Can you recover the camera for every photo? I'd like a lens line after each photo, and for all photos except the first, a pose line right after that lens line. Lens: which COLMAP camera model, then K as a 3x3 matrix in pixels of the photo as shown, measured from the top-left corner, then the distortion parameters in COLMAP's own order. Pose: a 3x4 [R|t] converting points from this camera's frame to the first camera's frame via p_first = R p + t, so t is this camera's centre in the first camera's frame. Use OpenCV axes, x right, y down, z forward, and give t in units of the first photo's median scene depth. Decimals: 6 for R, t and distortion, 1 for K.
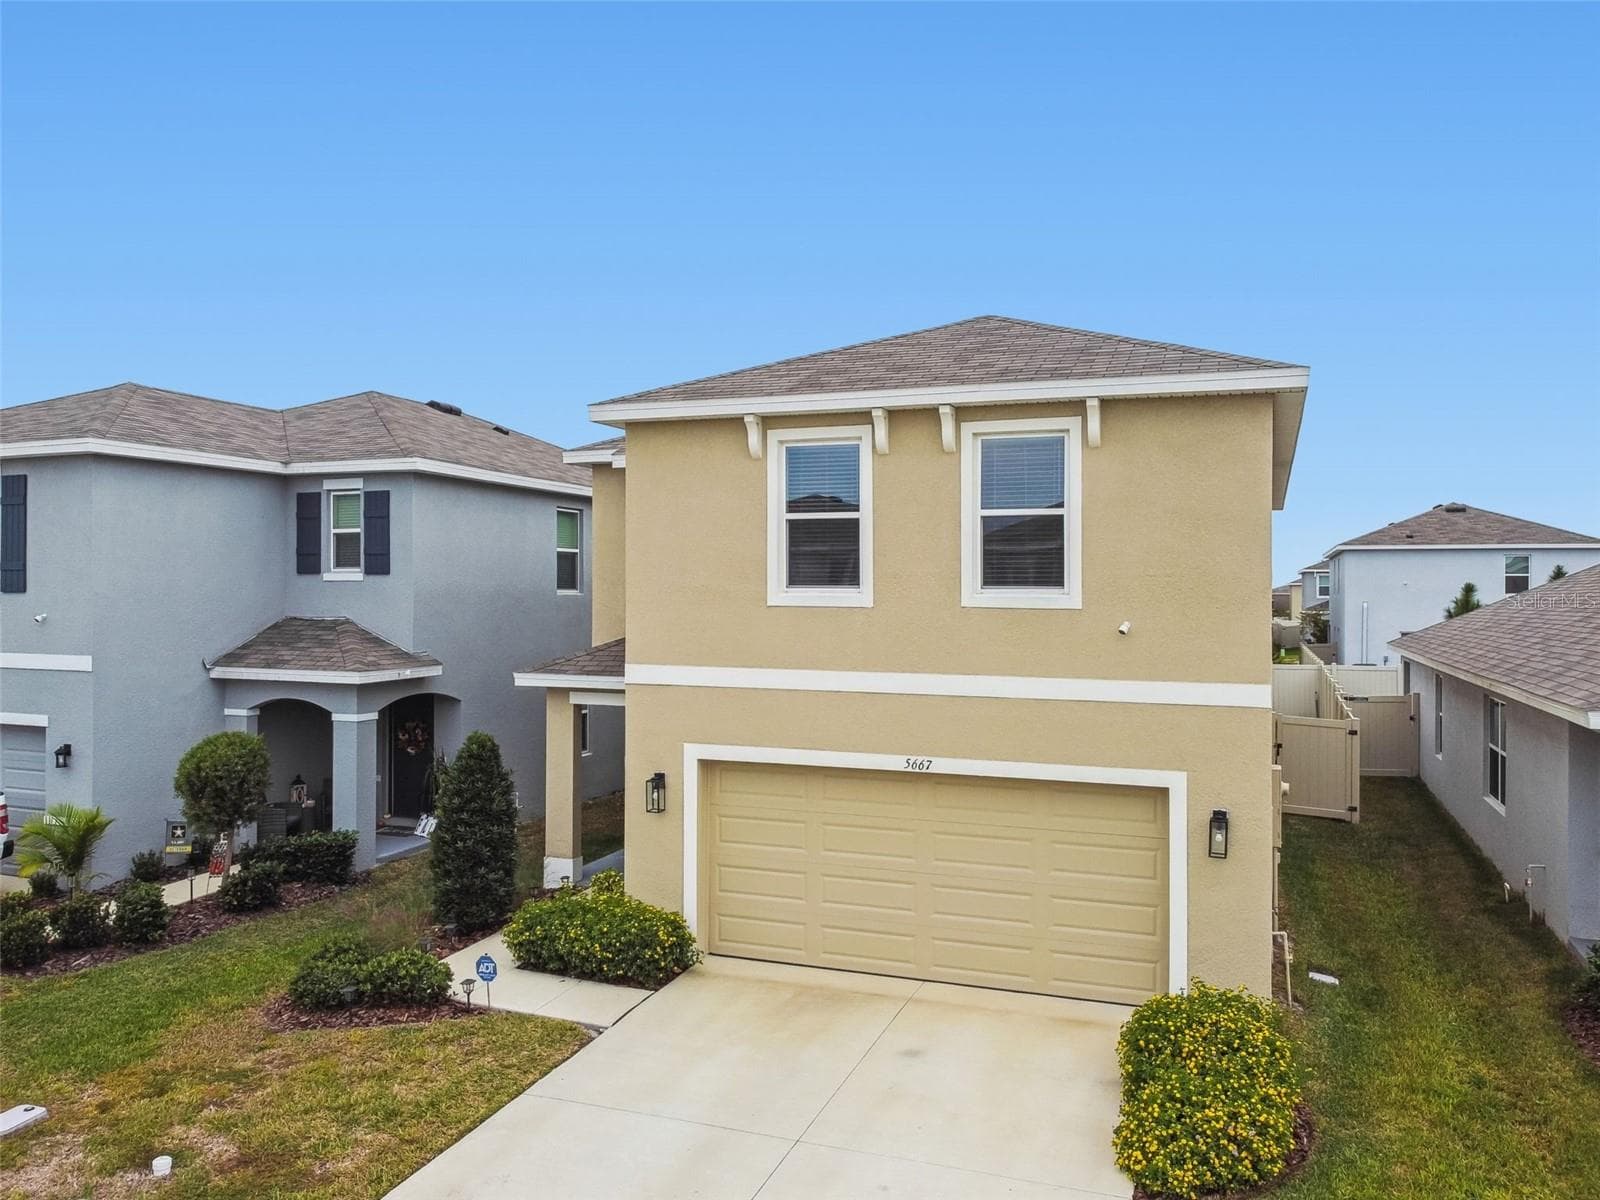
lens RADIAL K [[1232.9, 0, 810.0], [0, 1232.9, 596.8], [0, 0, 1]] dist [-0.001189, -0.000545]
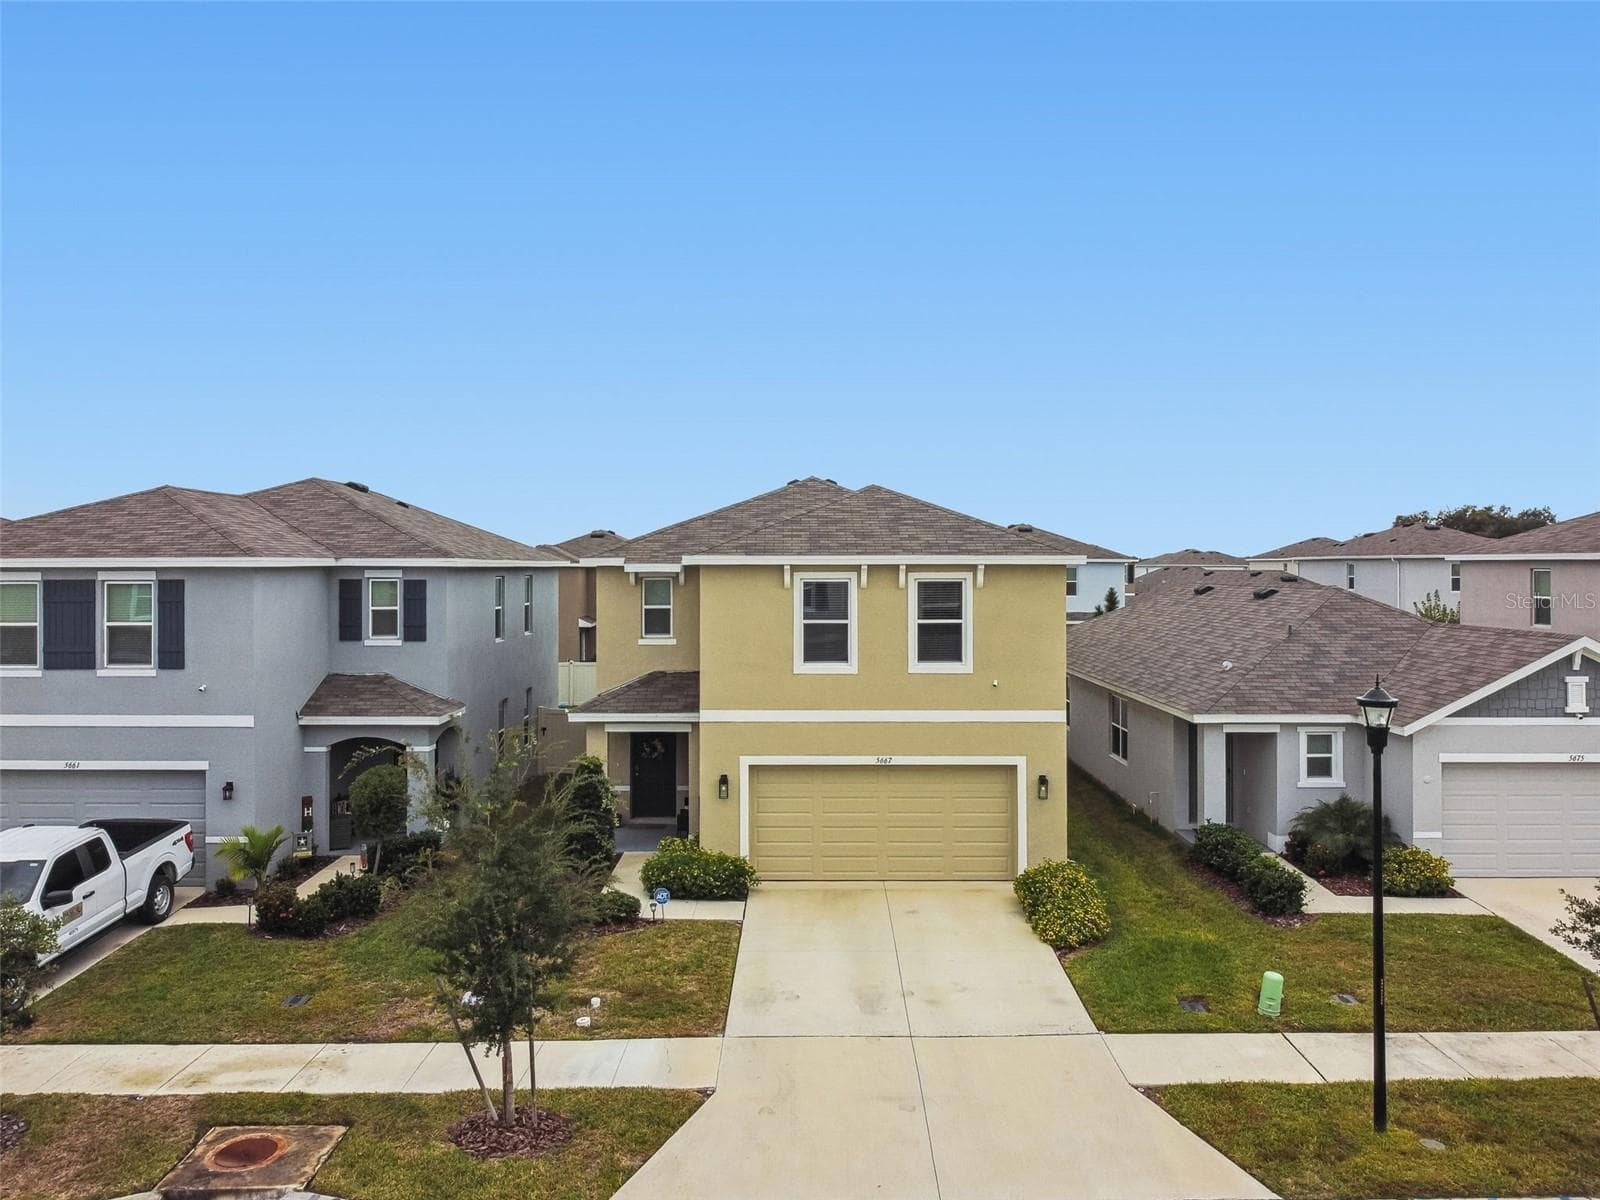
lens RADIAL K [[1242.2, 0, 823.9], [0, 1242.2, 566.8], [0, 0, 1]] dist [-0.004411, -0.000247]
pose [[0.933004, -0.007550, 0.359787, -0.619237], [0.007371, 0.999971, 0.001868, -0.145524], [-0.359791, 0.000909, 0.933033, -0.636865]]
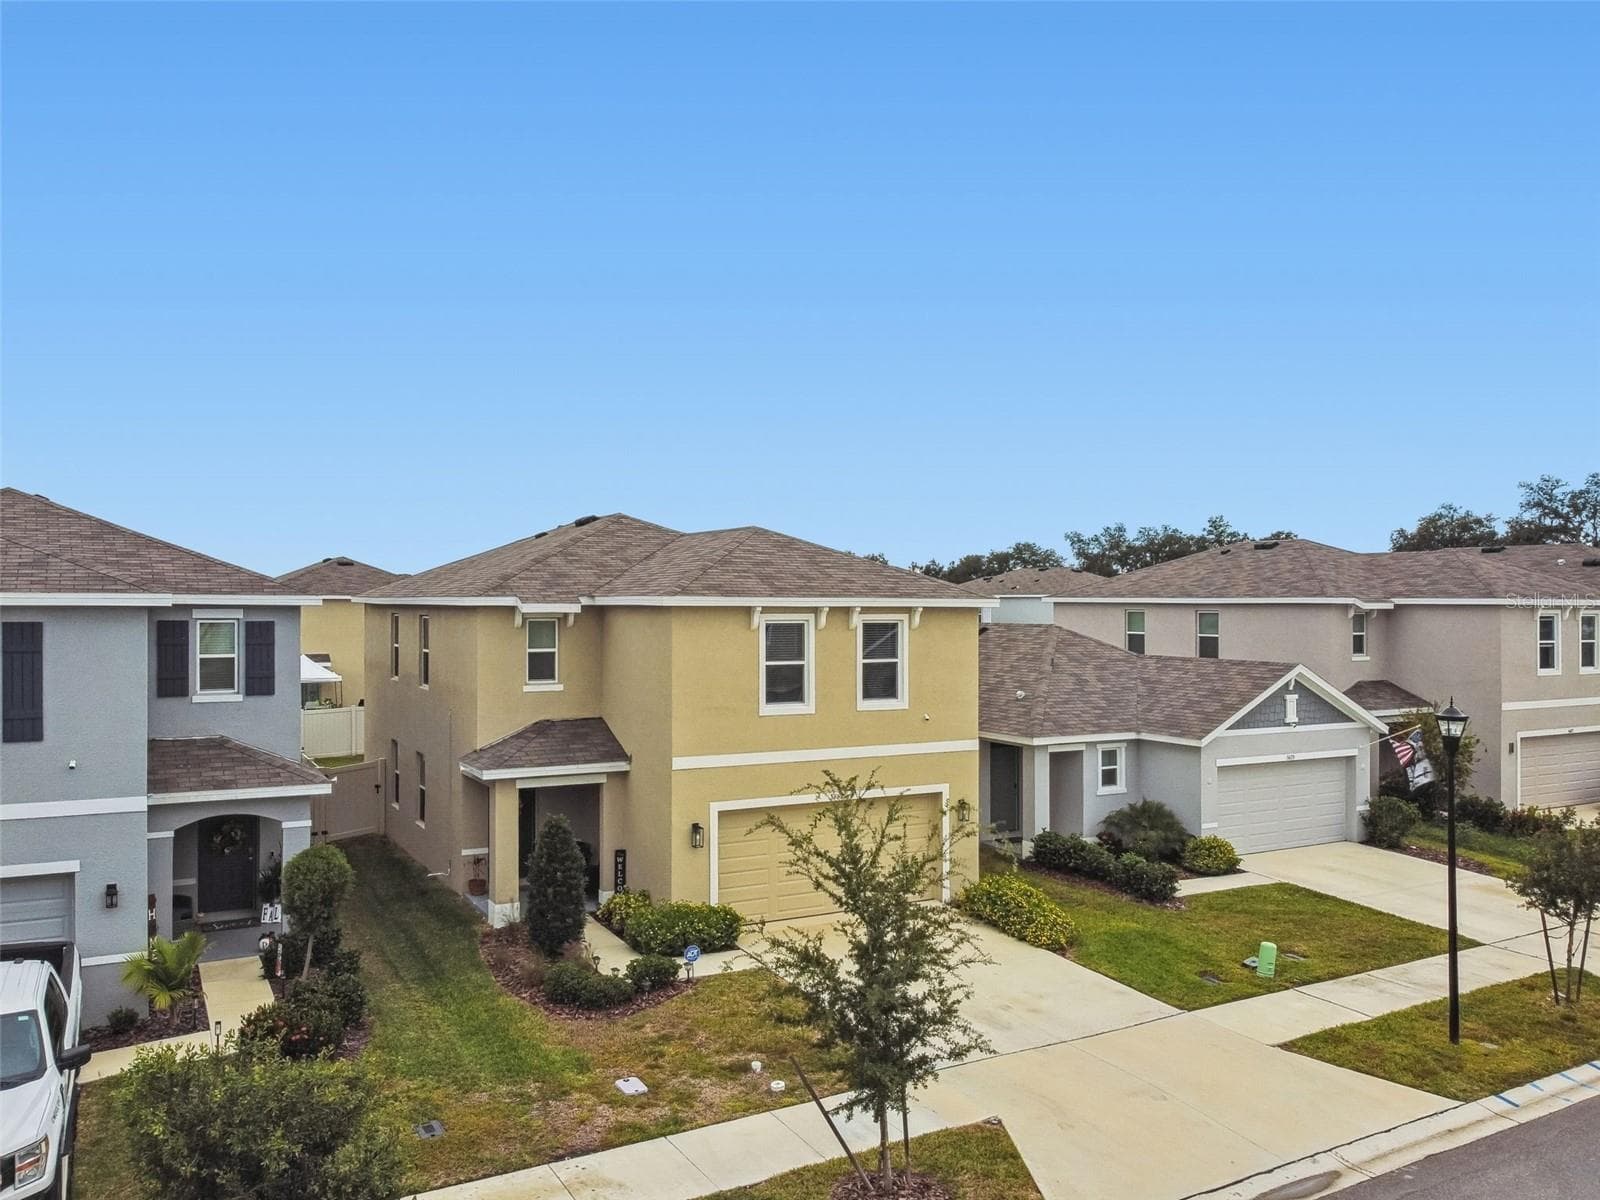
lens RADIAL K [[1232.9, 0, 810.0], [0, 1232.9, 596.8], [0, 0, 1]] dist [-0.001189, -0.000545]
pose [[0.636613, 0.001016, 0.771182, -1.317233], [-0.000903, 0.999999, -0.000572, -0.157993], [-0.771183, -0.000332, 0.636614, -0.148274]]
